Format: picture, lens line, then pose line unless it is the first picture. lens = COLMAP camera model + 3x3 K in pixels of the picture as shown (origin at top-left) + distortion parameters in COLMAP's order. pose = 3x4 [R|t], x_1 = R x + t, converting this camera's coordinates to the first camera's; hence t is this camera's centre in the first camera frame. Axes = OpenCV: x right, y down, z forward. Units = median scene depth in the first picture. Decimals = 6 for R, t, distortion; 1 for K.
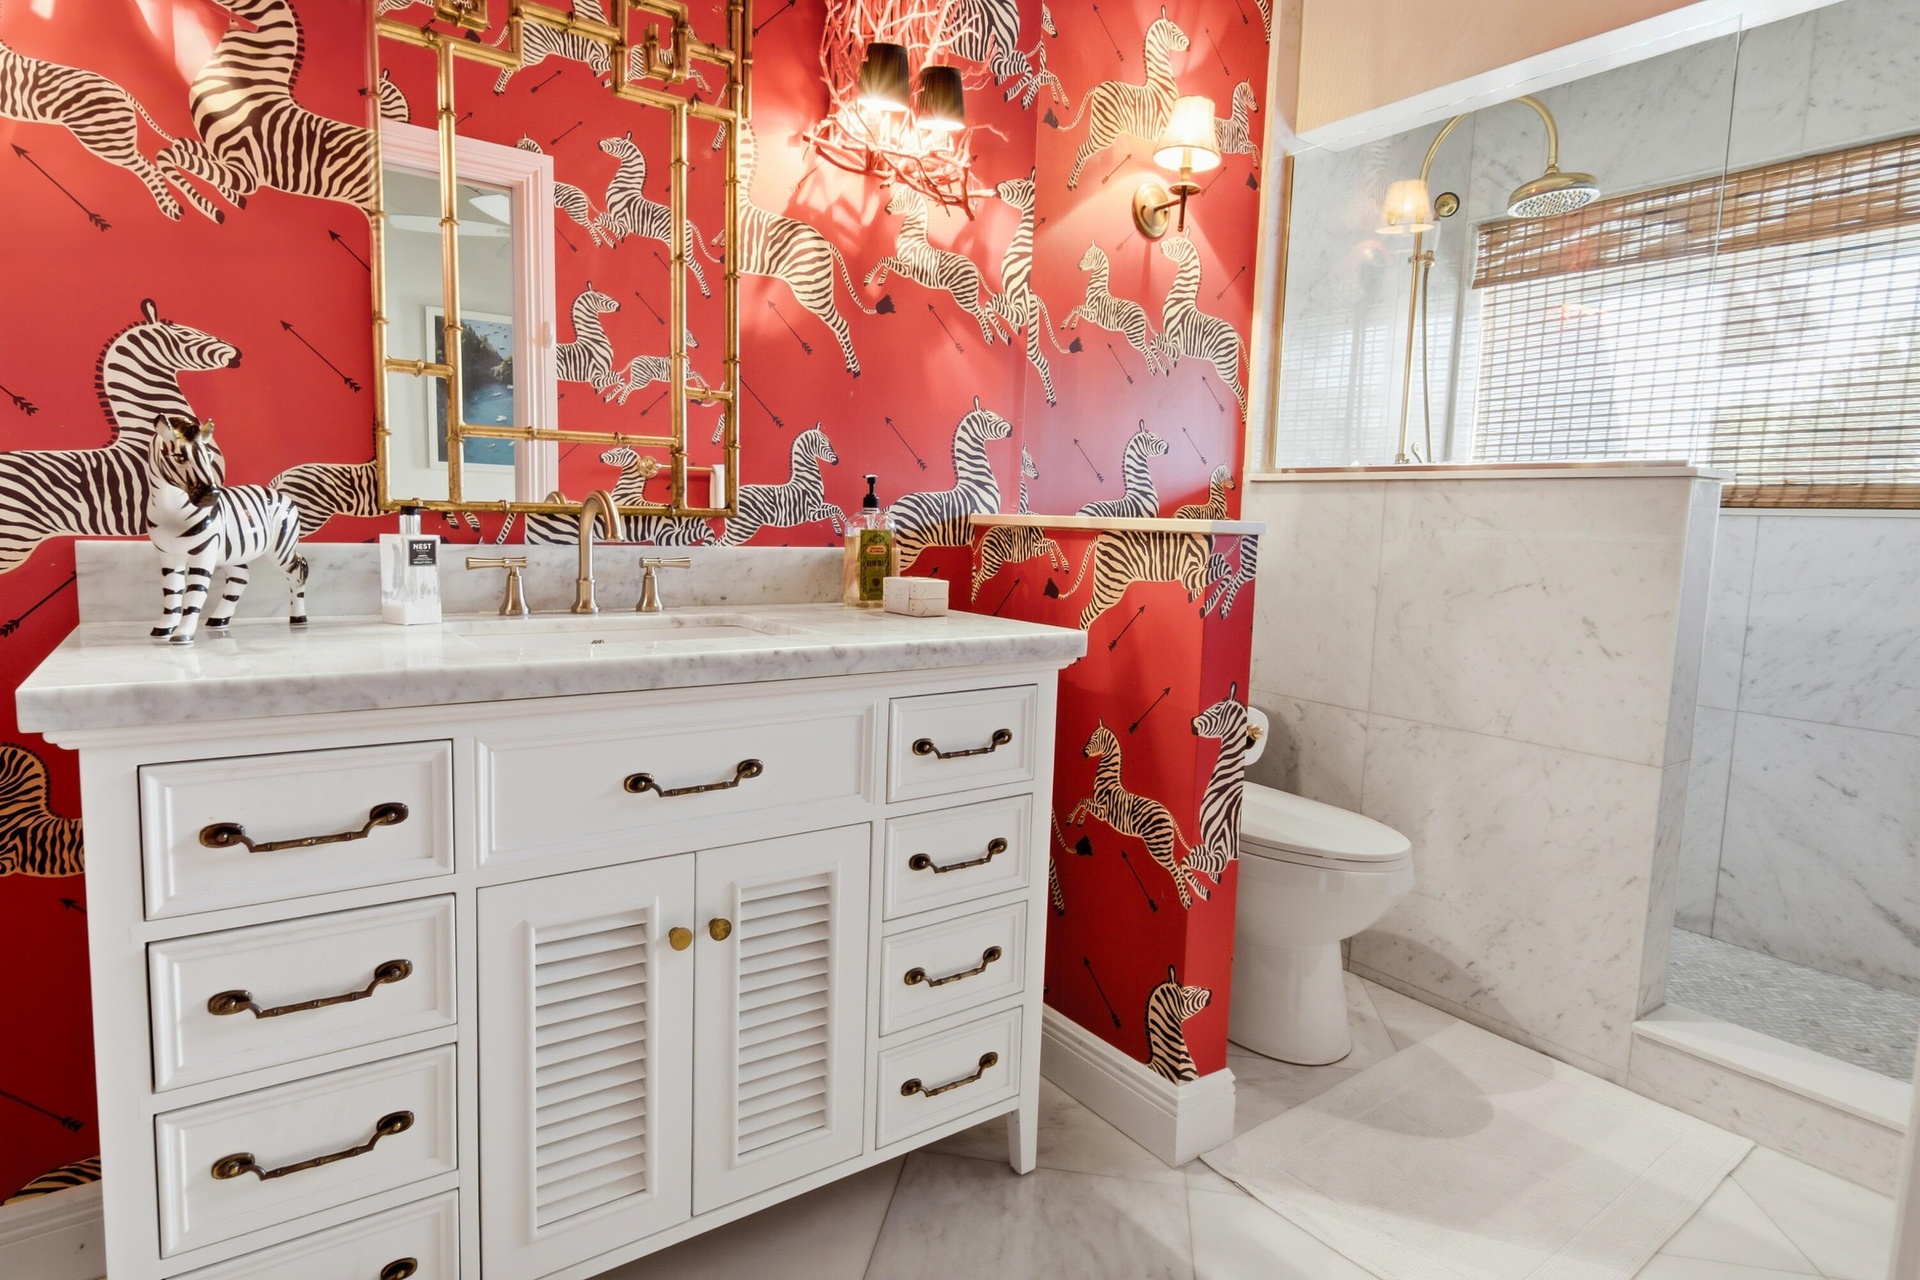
lens RADIAL K [[1053.5, 0, 947.8], [0, 1053.5, 626.1], [0, 0, 1]] dist [0.001561, 0.000380]
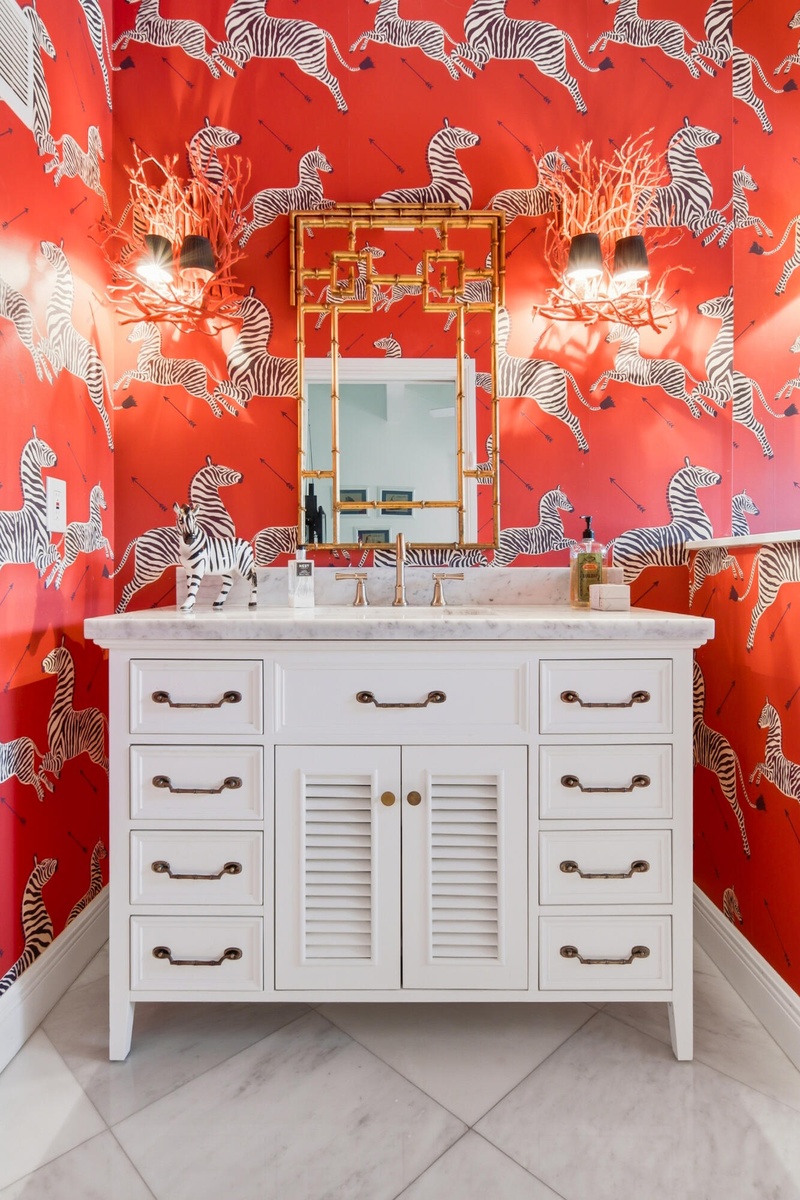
lens RADIAL K [[677.7, 0, 400.4], [0, 677.7, 573.2], [0, 0, 1]] dist [0.002457, 0.001026]
pose [[0.811626, -0.029130, -0.583451, 0.288828], [-0.037752, 0.994053, -0.102145, 0.045302], [0.582957, 0.104930, 0.805699, 0.106962]]
